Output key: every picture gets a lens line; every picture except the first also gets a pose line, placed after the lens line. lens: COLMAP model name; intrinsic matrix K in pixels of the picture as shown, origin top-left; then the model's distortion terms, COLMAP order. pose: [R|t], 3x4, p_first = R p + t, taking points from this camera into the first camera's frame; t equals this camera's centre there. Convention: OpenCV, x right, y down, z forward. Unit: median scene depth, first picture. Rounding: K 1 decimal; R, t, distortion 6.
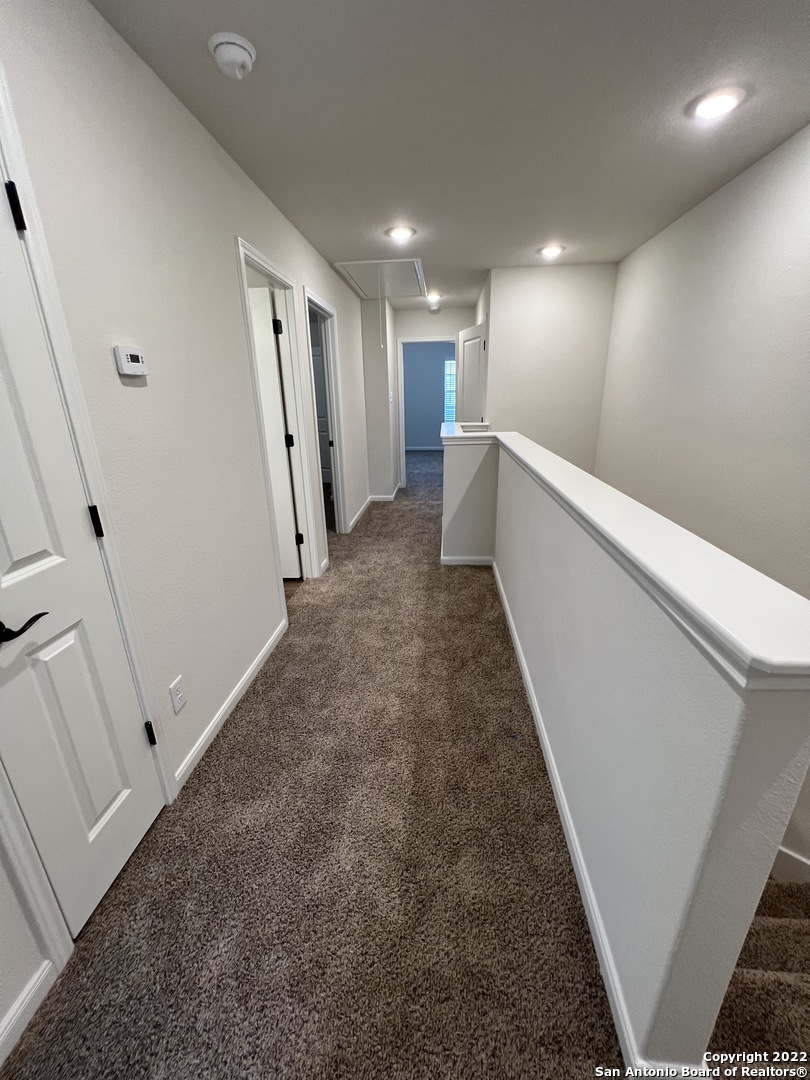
lens RADIAL K [[431.9, 0, 406.3], [0, 431.9, 535.3], [0, 0, 1]] dist [-0.000953, 0.000722]
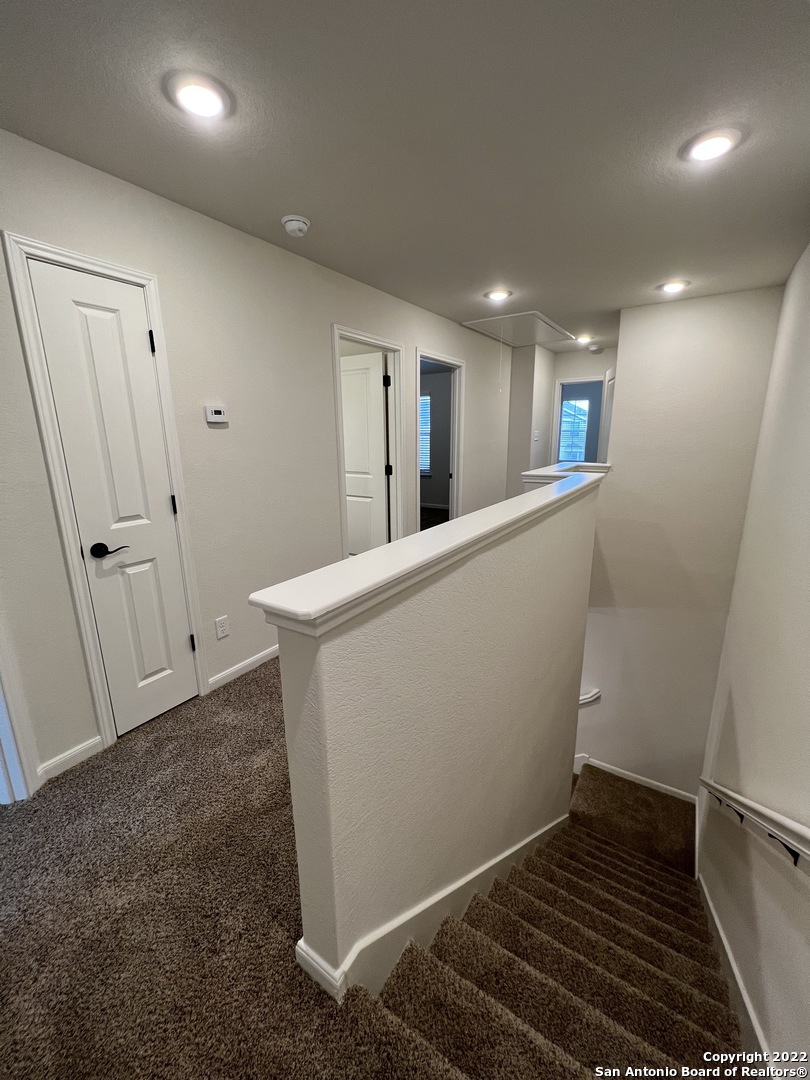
lens RADIAL K [[431.9, 0, 406.3], [0, 431.9, 535.3], [0, 0, 1]] dist [-0.000953, 0.000722]
pose [[0.875436, 0.121550, -0.467800, 0.802351], [-0.158273, 0.986591, -0.039840, 0.009657], [0.456684, 0.108917, 0.882936, -0.085420]]
